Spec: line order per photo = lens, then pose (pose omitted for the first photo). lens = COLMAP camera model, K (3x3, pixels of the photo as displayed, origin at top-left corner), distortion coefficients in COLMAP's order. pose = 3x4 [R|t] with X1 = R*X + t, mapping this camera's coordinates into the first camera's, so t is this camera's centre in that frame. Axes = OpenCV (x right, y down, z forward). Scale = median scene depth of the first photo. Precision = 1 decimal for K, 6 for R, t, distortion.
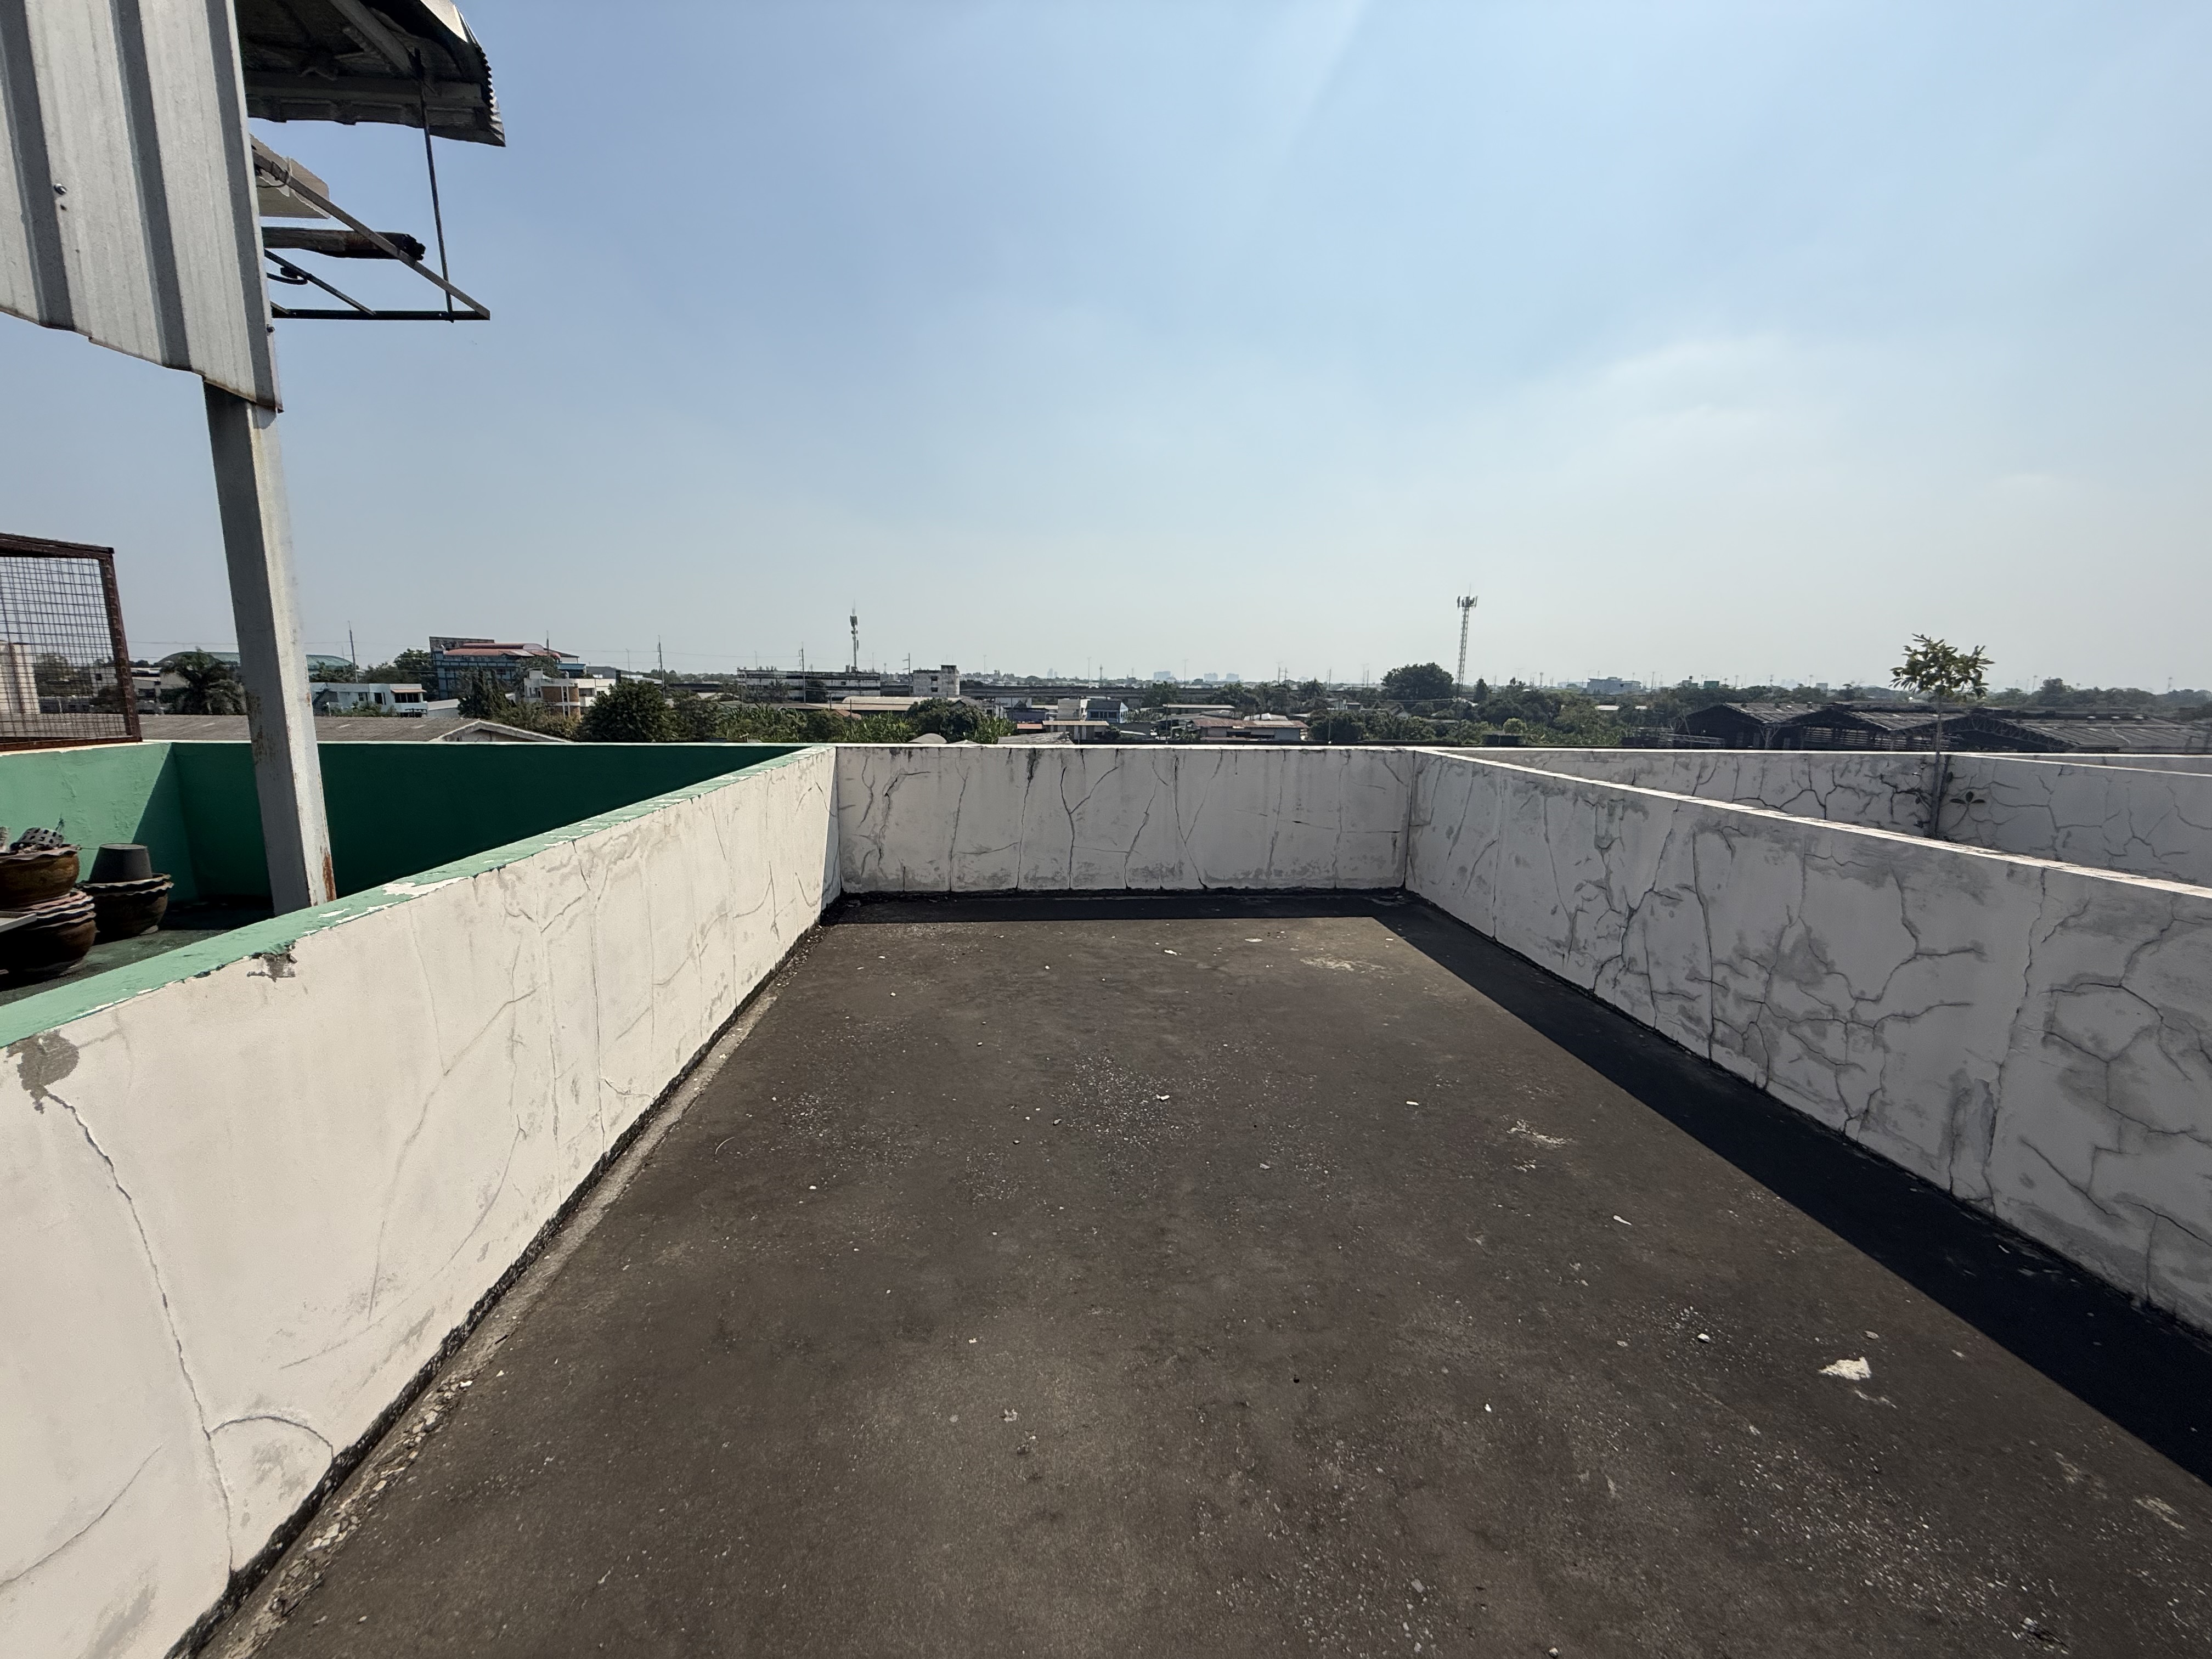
lens RADIAL K [[893.7, 0, 1098.2], [0, 893.7, 825.9], [0, 0, 1]] dist [0.004882, 0.000255]
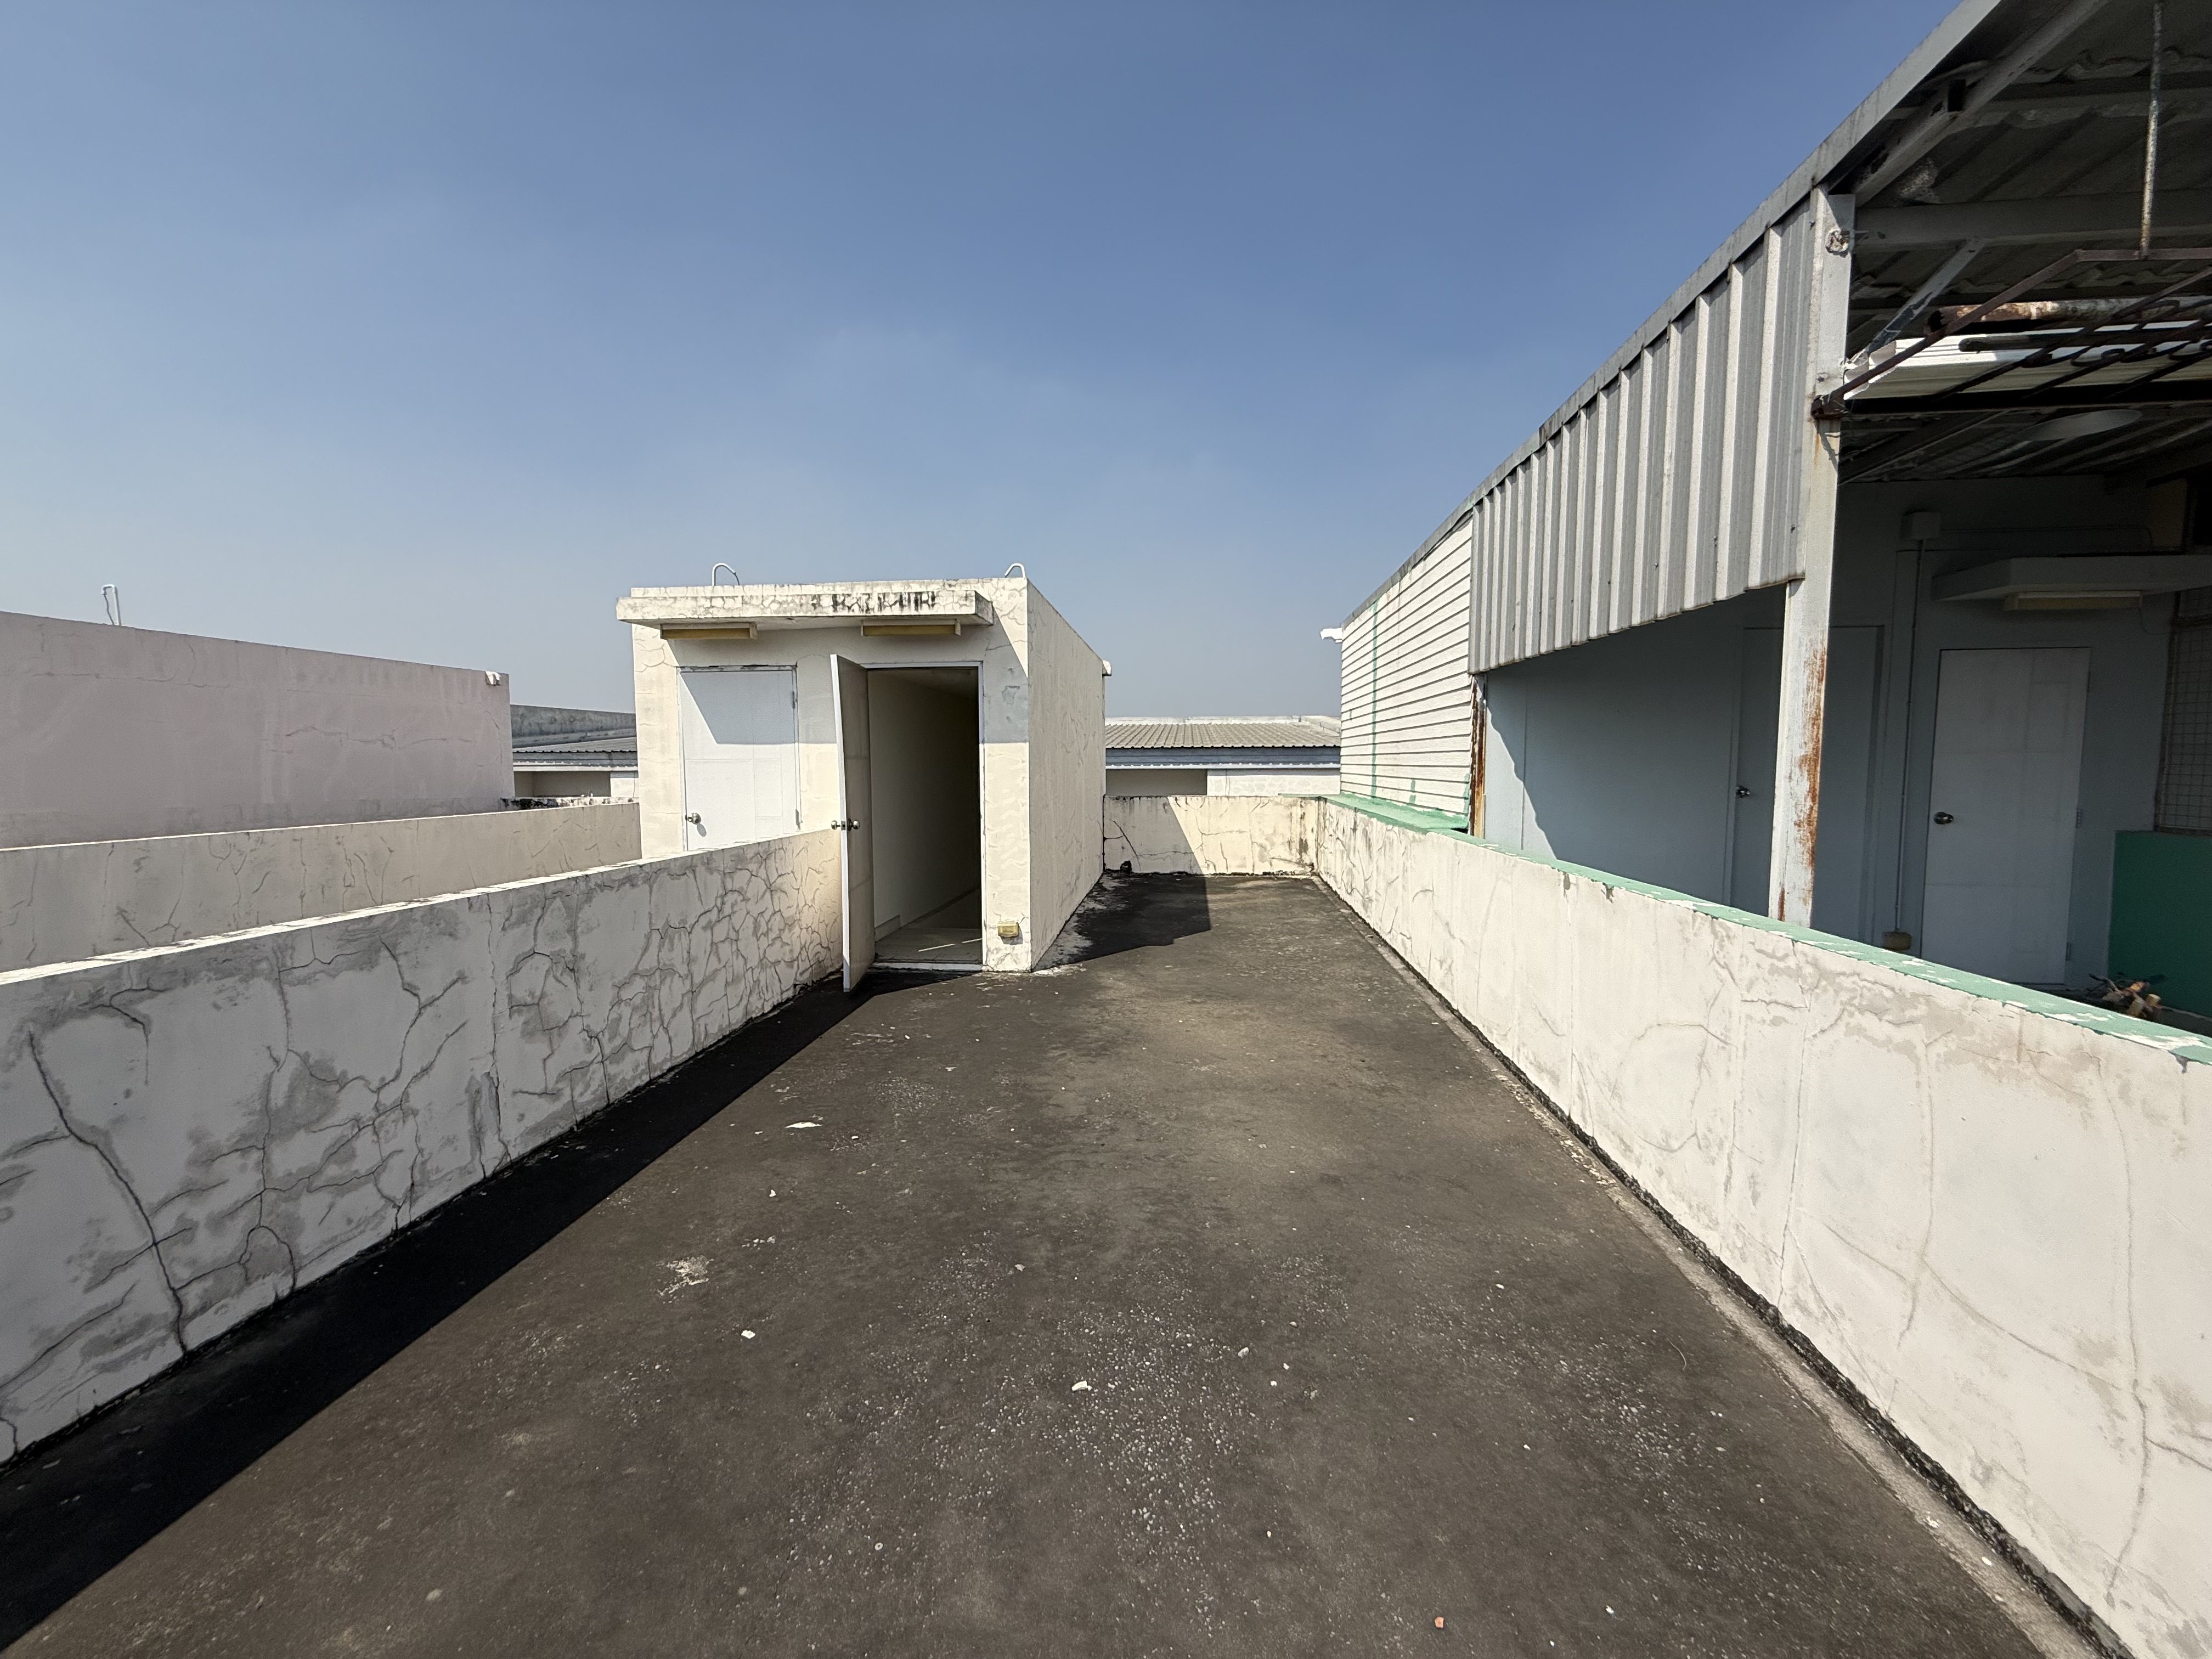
lens RADIAL K [[893.7, 0, 1100.3], [0, 893.7, 829.0], [0, 0, 1]] dist [0.004882, 0.000255]
pose [[-0.983060, -0.023028, 0.181832, -0.056168], [0.021064, 0.971308, 0.236890, -0.282218], [-0.182070, 0.236707, -0.954369, 1.728400]]
